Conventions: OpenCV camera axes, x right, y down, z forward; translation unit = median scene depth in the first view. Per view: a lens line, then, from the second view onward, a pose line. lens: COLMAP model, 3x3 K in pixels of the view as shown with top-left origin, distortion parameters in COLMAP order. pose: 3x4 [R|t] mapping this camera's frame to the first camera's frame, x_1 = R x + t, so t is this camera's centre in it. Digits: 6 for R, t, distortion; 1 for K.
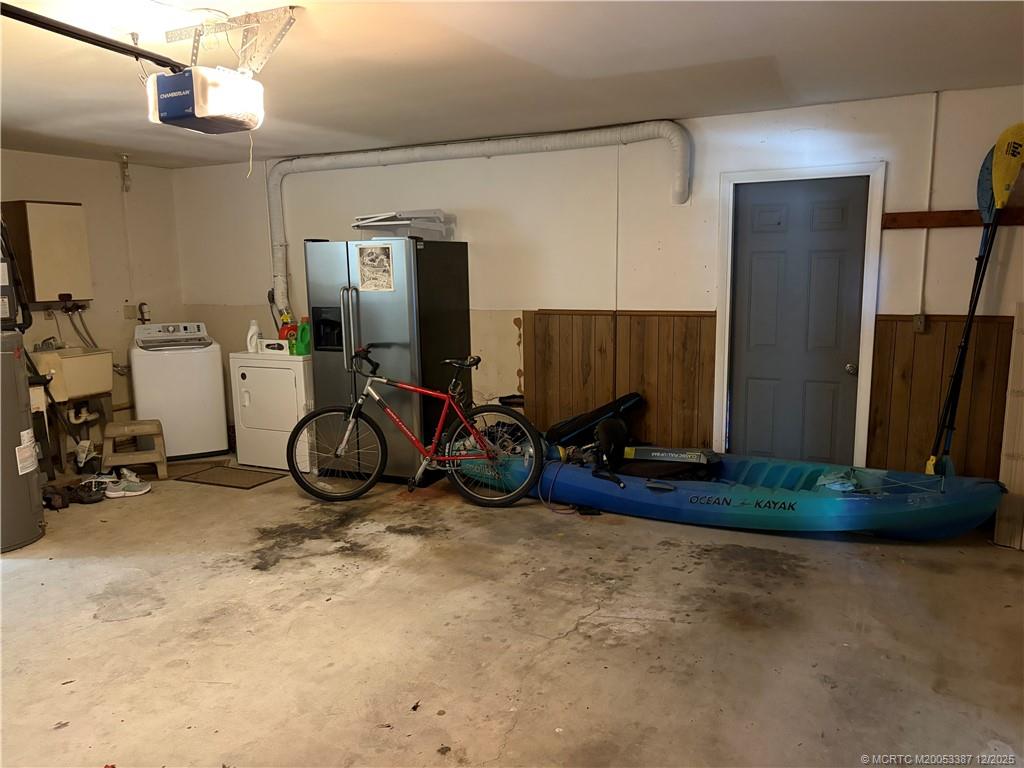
lens RADIAL K [[792.5, 0, 514.1], [0, 792.5, 388.9], [0, 0, 1]] dist [0.012025, -0.007038]
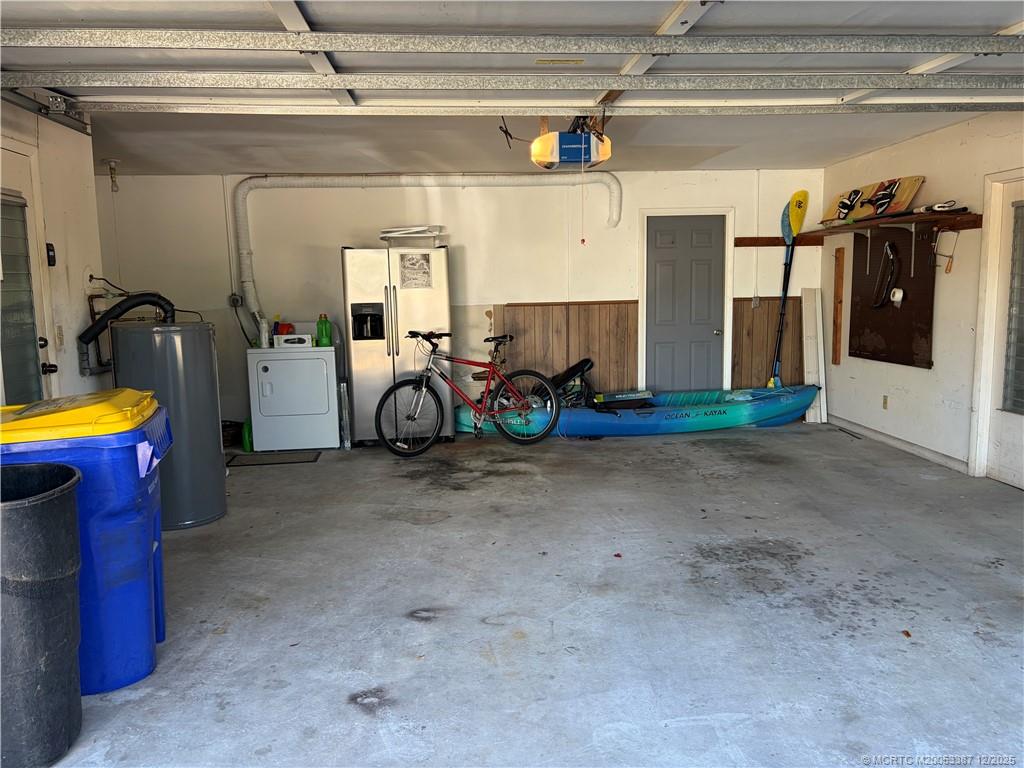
lens RADIAL K [[792.5, 0, 507.4], [0, 792.5, 381.4], [0, 0, 1]] dist [0.012025, -0.007038]
pose [[0.848440, -0.066204, 0.525136, -0.820633], [0.093103, 0.995344, -0.024939, 0.077434], [-0.521040, 0.070051, 0.850653, -0.153550]]
